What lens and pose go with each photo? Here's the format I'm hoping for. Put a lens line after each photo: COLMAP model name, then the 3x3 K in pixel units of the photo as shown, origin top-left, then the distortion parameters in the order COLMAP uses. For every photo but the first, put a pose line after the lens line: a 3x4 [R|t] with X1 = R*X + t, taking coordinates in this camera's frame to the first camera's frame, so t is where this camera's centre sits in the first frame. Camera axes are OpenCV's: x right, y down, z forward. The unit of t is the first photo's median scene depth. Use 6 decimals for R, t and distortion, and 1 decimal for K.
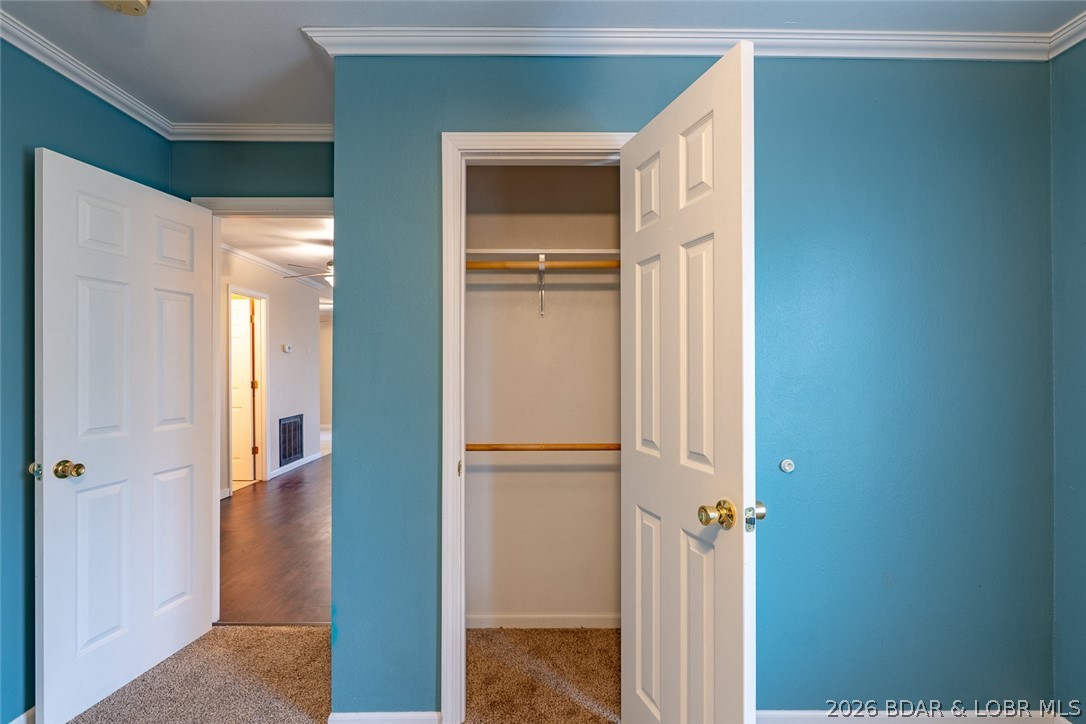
lens RADIAL K [[489.0, 0, 543.0], [0, 489.0, 362.0], [0, 0, 1]] dist [0.000529, -0.004621]
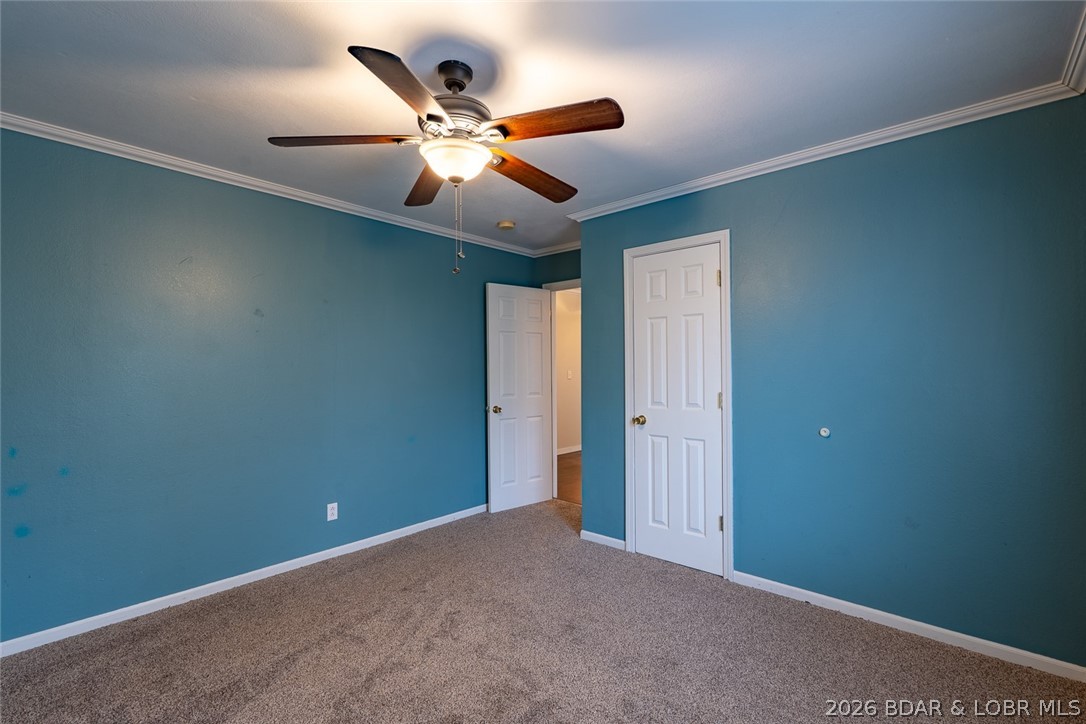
lens RADIAL K [[487.6, 0, 542.6], [0, 487.6, 364.3], [0, 0, 1]] dist [-0.003630, -0.000111]
pose [[0.742974, -0.010120, -0.669243, 0.814106], [0.011780, 0.999929, -0.002043, -0.003402], [0.669216, -0.006366, 0.743041, -0.651280]]
